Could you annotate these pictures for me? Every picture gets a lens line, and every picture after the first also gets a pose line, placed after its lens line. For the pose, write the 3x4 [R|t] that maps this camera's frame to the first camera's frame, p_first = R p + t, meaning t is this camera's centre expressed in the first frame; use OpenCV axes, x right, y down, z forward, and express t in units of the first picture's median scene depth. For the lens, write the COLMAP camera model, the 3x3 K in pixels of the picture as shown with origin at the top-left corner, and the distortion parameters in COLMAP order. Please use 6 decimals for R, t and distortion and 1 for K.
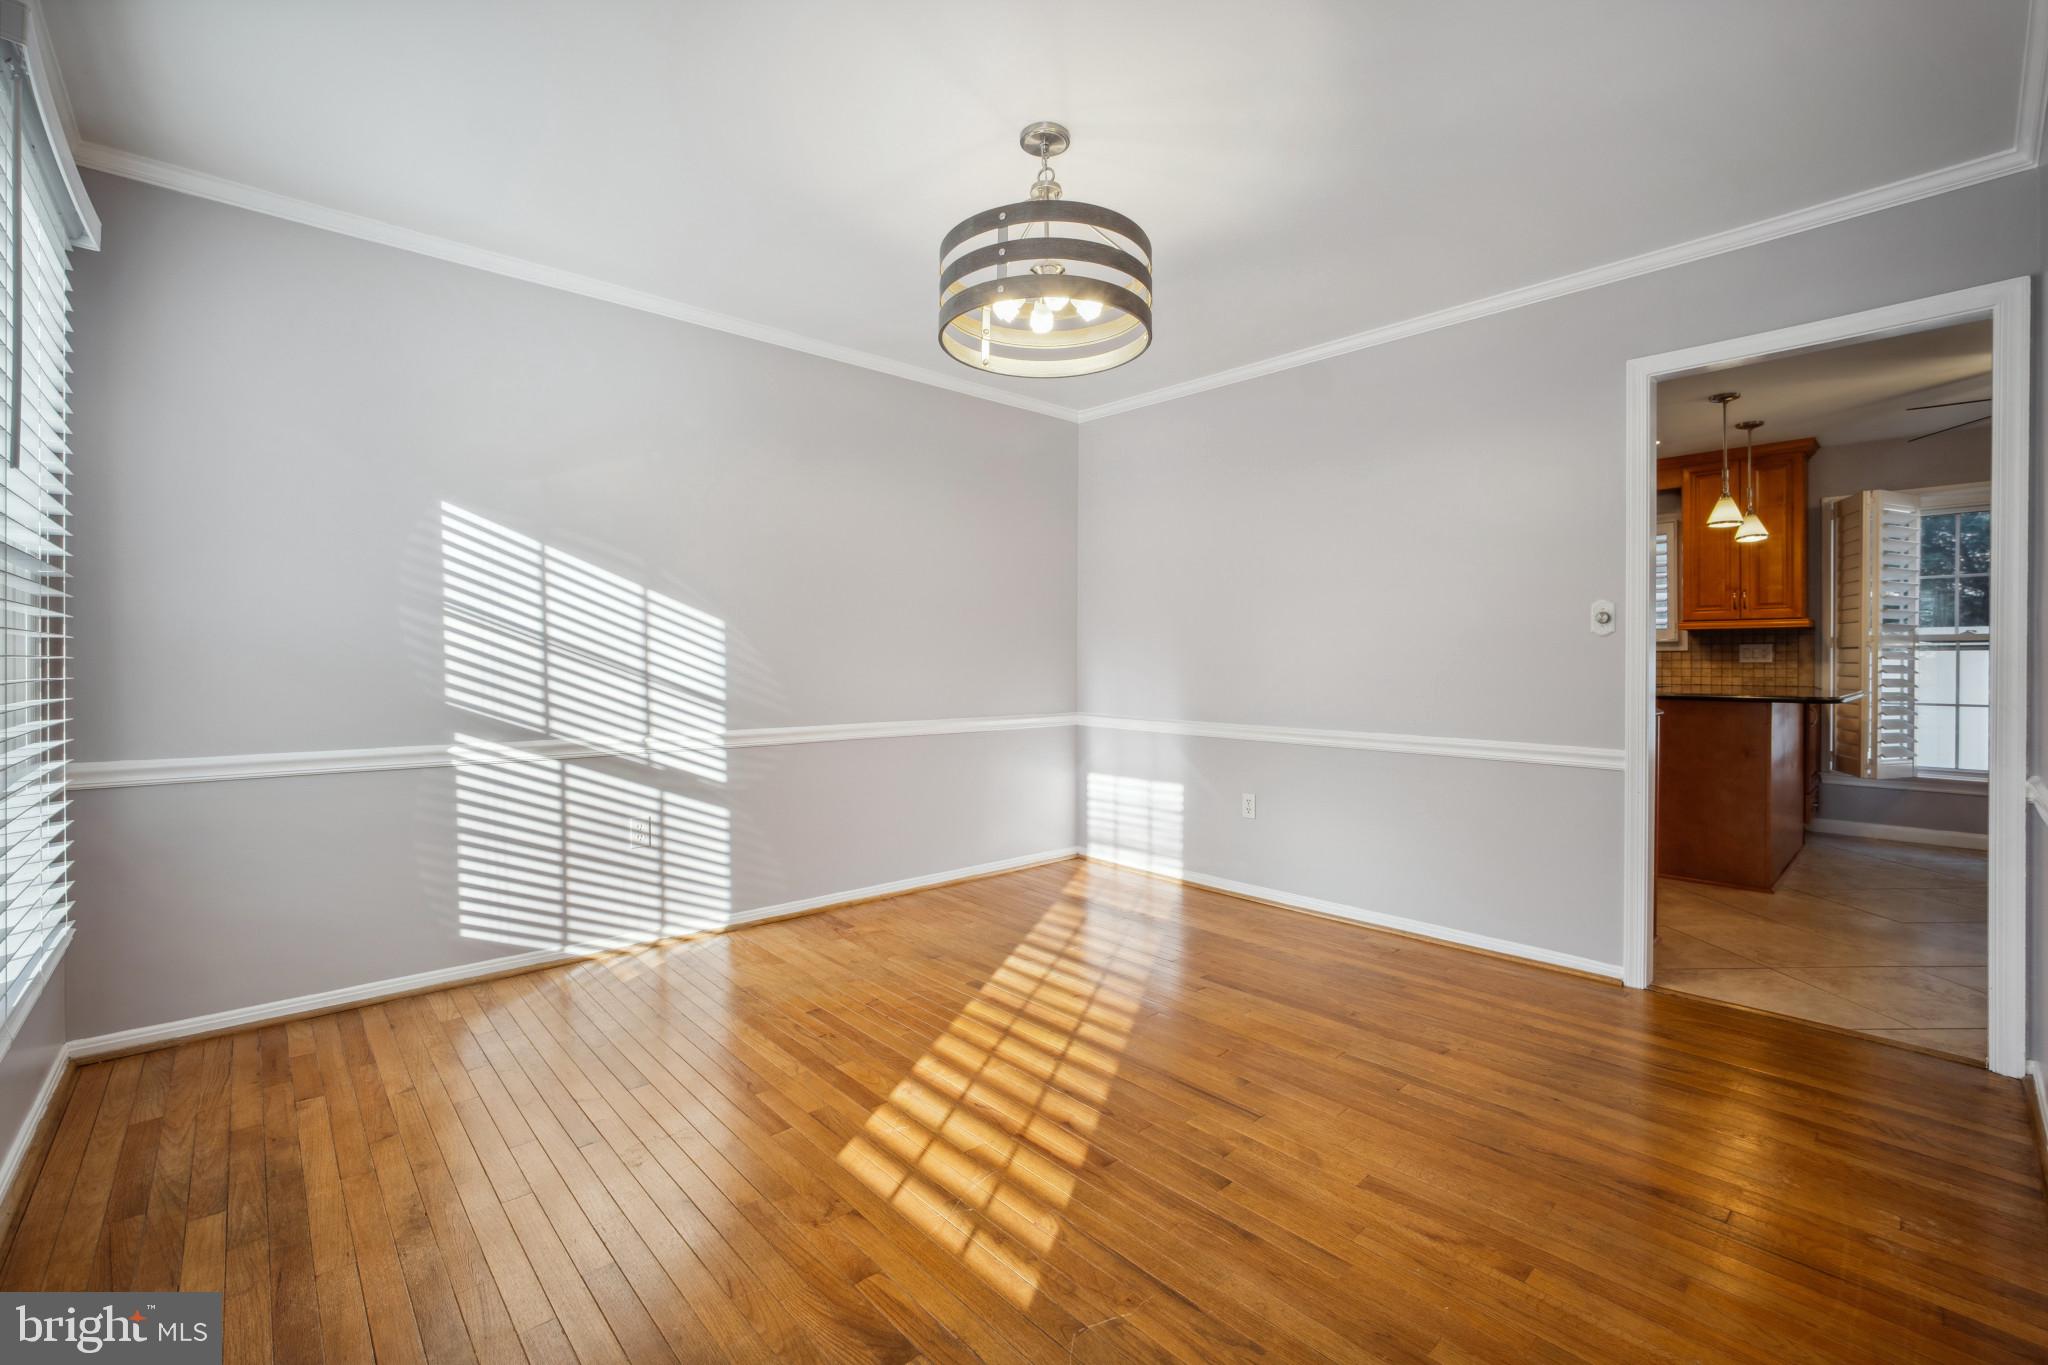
lens RADIAL K [[871.7, 0, 1030.4], [0, 871.7, 679.9], [0, 0, 1]] dist [-0.036786, 0.014166]
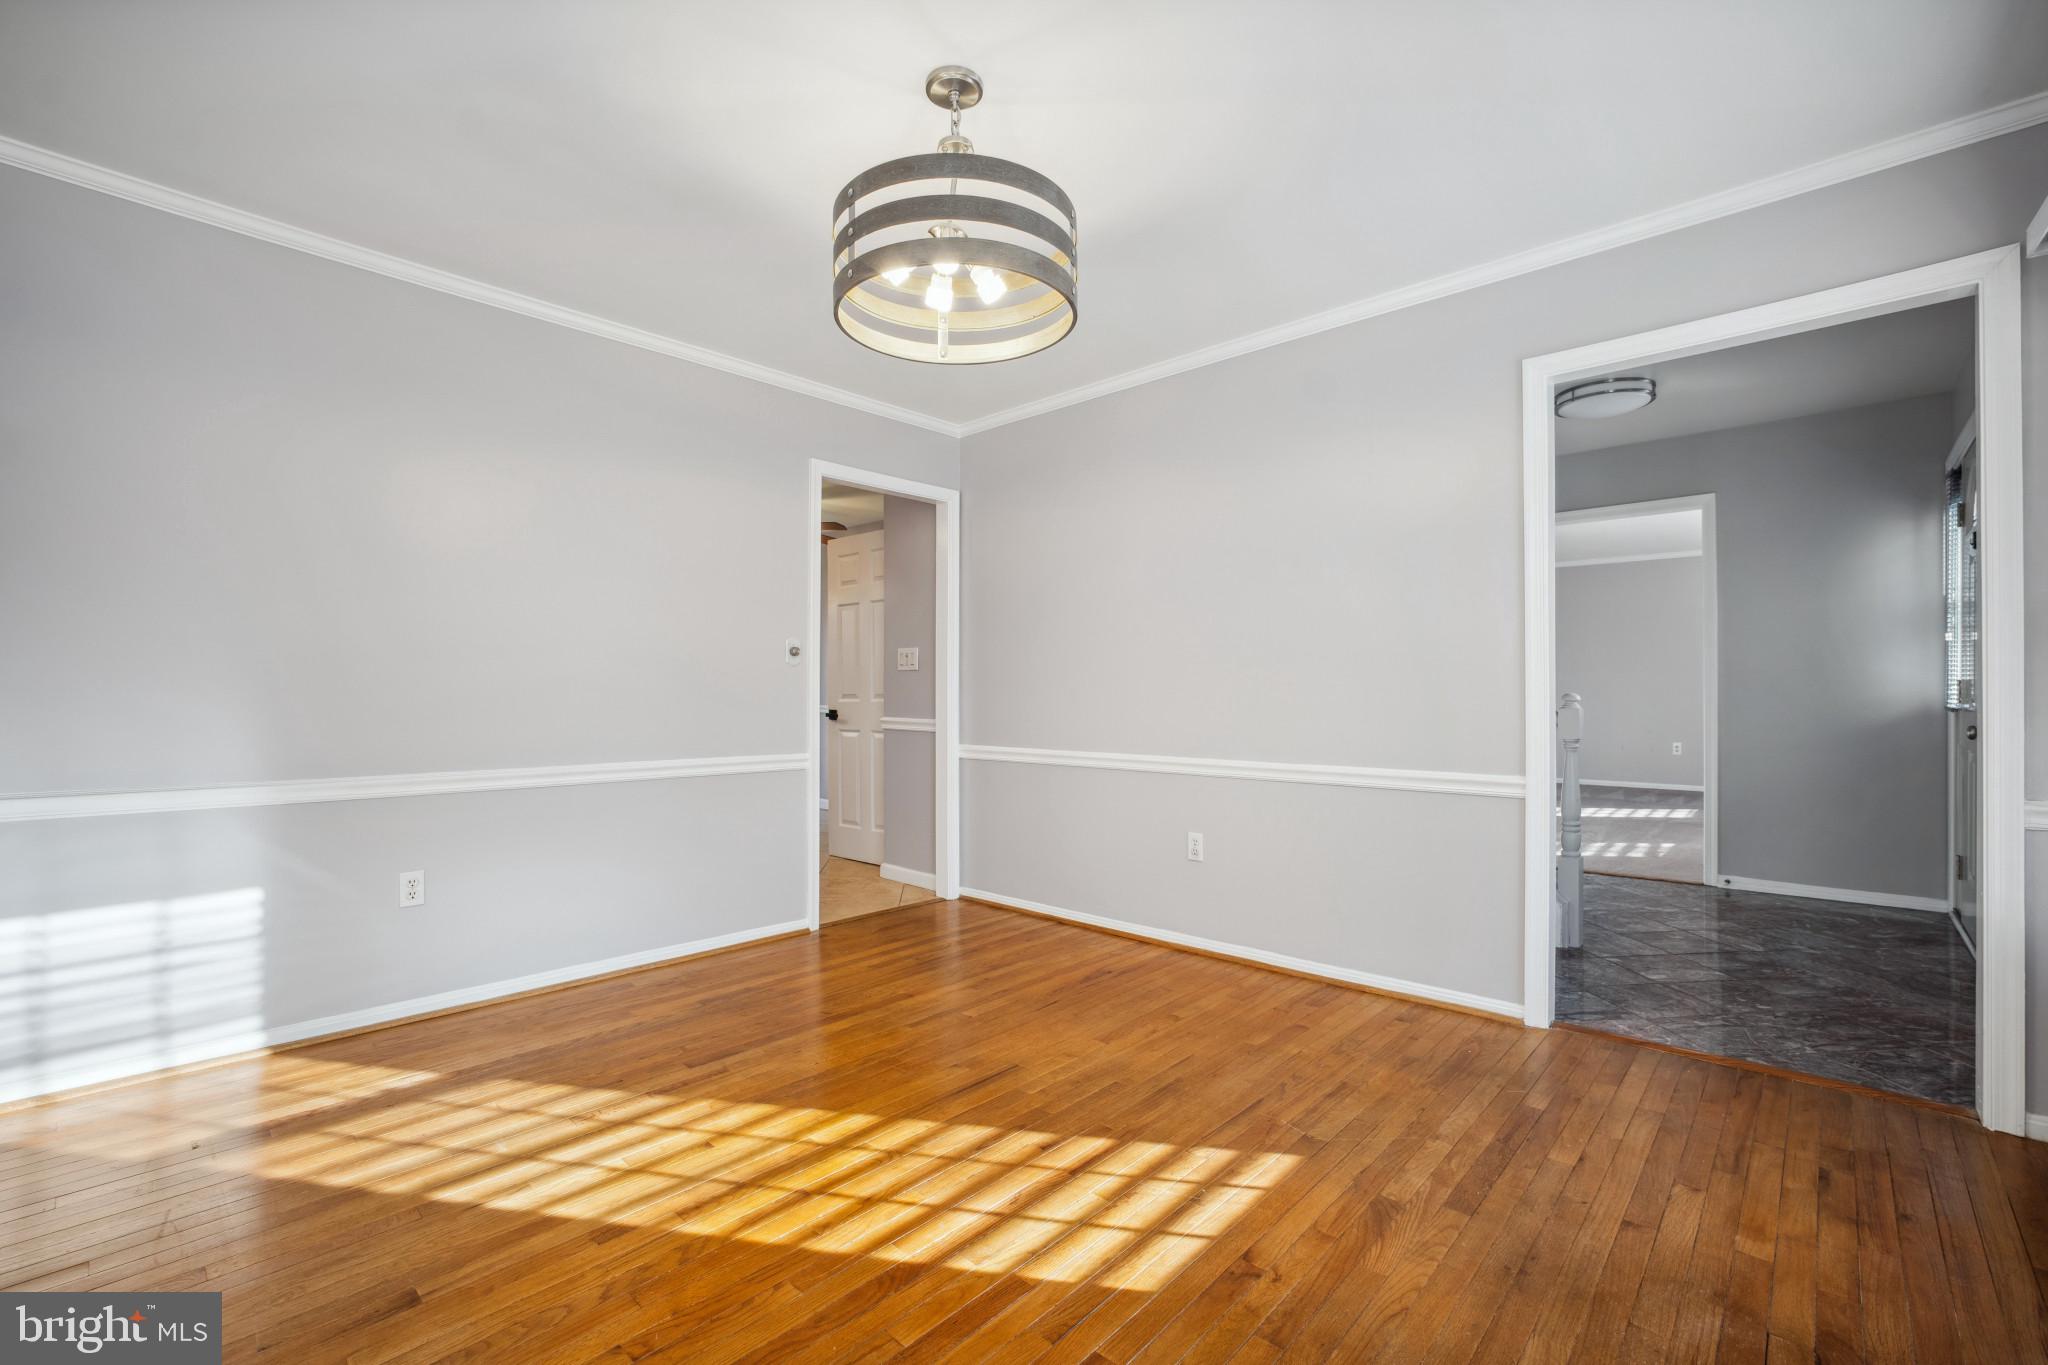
lens RADIAL K [[871.7, 0, 1030.4], [0, 871.7, 679.9], [0, 0, 1]] dist [-0.036786, 0.014166]
pose [[-0.077070, 0.011498, 0.996959, -0.754018], [0.018120, 0.999785, -0.010130, -0.013146], [-0.996861, 0.017284, -0.077262, 0.852199]]
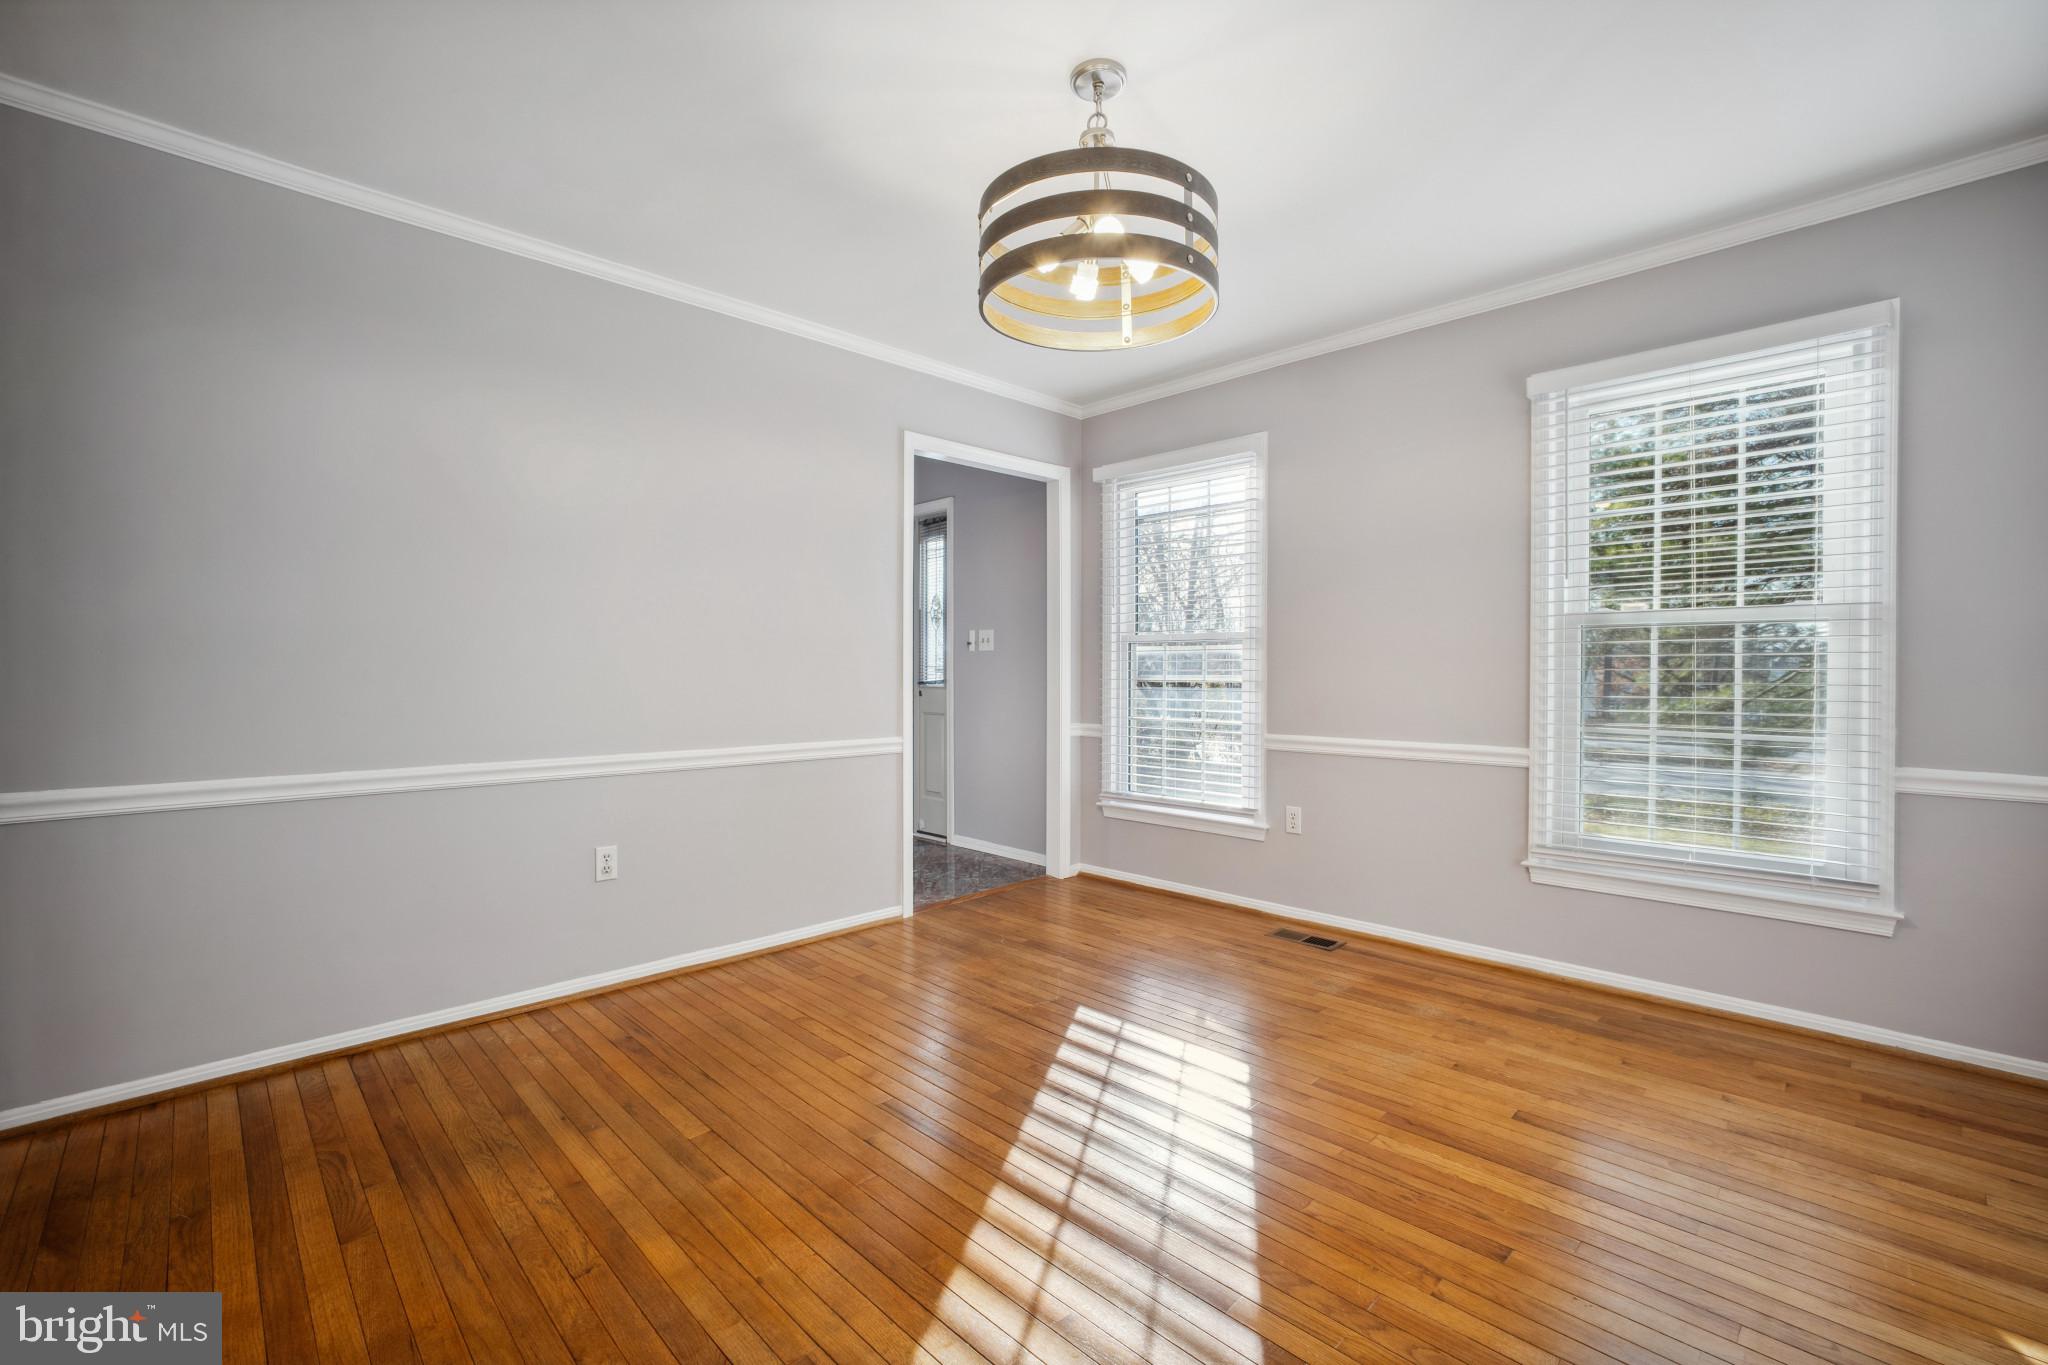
lens RADIAL K [[871.7, 0, 1030.4], [0, 871.7, 679.9], [0, 0, 1]] dist [-0.036786, 0.014166]
pose [[-0.999368, -0.002417, -0.035457, 0.097726], [-0.003195, 0.999755, 0.021907, -0.022223], [0.035395, 0.022006, -0.999131, 1.627826]]
